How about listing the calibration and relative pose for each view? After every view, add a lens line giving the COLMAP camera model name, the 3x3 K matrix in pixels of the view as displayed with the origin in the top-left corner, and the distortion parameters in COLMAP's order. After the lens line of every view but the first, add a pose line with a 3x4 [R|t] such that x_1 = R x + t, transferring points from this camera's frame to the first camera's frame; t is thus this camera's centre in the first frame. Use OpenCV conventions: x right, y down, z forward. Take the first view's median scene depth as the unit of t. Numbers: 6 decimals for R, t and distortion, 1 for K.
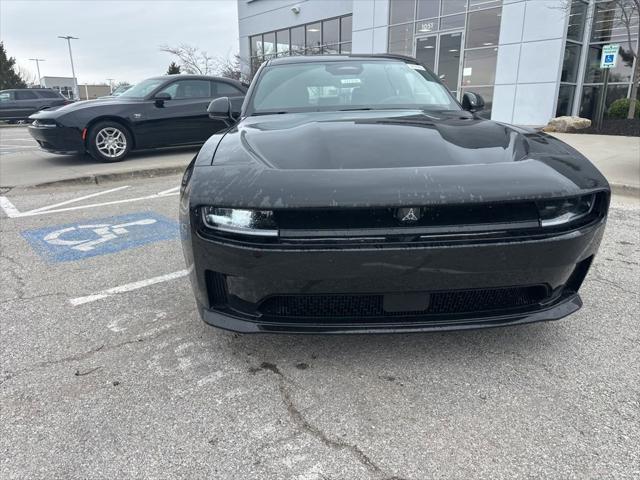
lens RADIAL K [[450.3, 0, 316.8], [0, 450.3, 238.9], [0, 0, 1]] dist [0.038172, -0.044681]
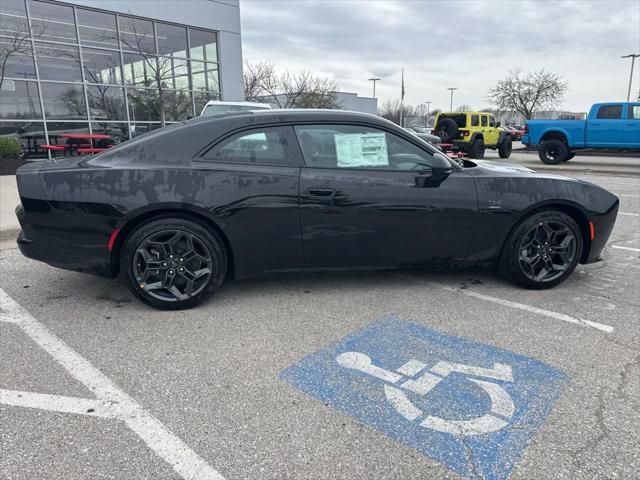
lens RADIAL K [[450.3, 0, 316.3], [0, 450.3, 234.9], [0, 0, 1]] dist [0.038172, -0.044681]
pose [[-0.125015, -0.213384, 0.968937, -1.283119], [0.282572, 0.928495, 0.240936, -0.489541], [-0.951065, 0.303915, -0.055779, 1.444660]]
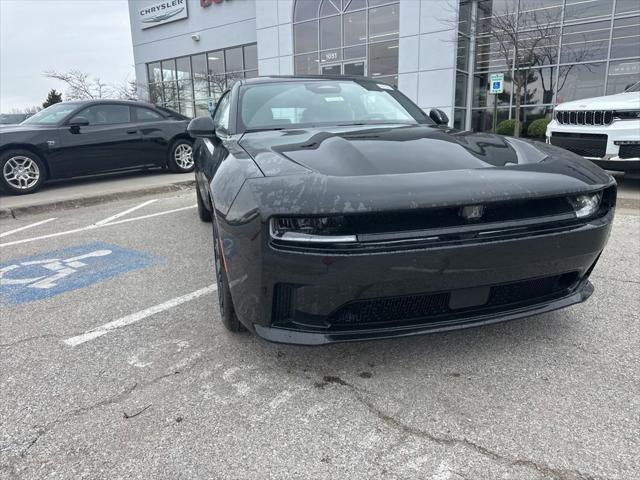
lens RADIAL K [[450.3, 0, 315.8], [0, 450.3, 234.4], [0, 0, 1]] dist [0.038172, -0.044681]
pose [[0.974733, -0.065040, 0.213696, -0.207573], [0.078804, 0.995286, -0.056527, 0.015018], [-0.209012, 0.071939, 0.975263, 0.022925]]
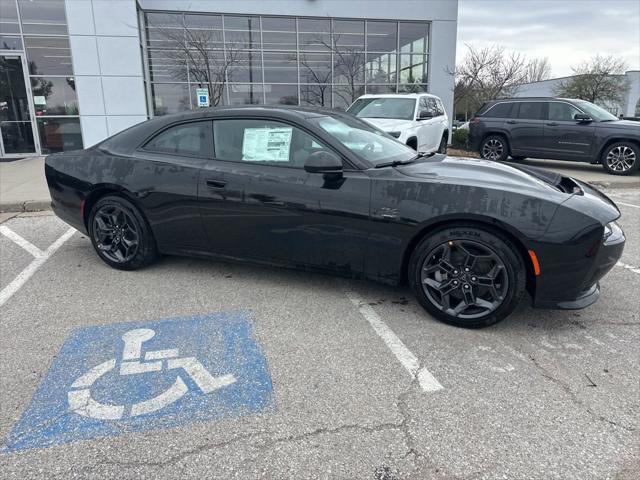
lens RADIAL K [[450.3, 0, 317.3], [0, 450.3, 227.6], [0, 0, 1]] dist [0.038172, -0.044681]
pose [[0.446305, -0.197627, 0.872786, -1.134132], [0.258894, 0.962117, 0.085467, -0.249079], [-0.856613, 0.187815, 0.480562, 0.602246]]
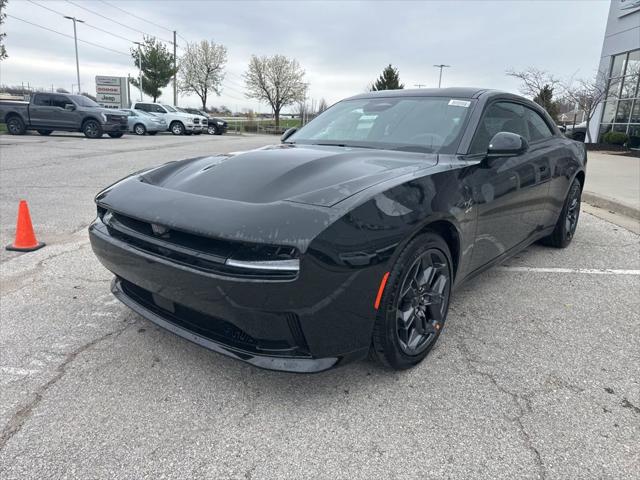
lens RADIAL K [[450.3, 0, 317.8], [0, 450.3, 230.6], [0, 0, 1]] dist [0.038172, -0.044681]
pose [[0.718268, 0.194508, -0.668025, 0.735606], [-0.234442, 0.971641, 0.030837, -0.102644], [0.655078, 0.134464, 0.743500, 0.194823]]
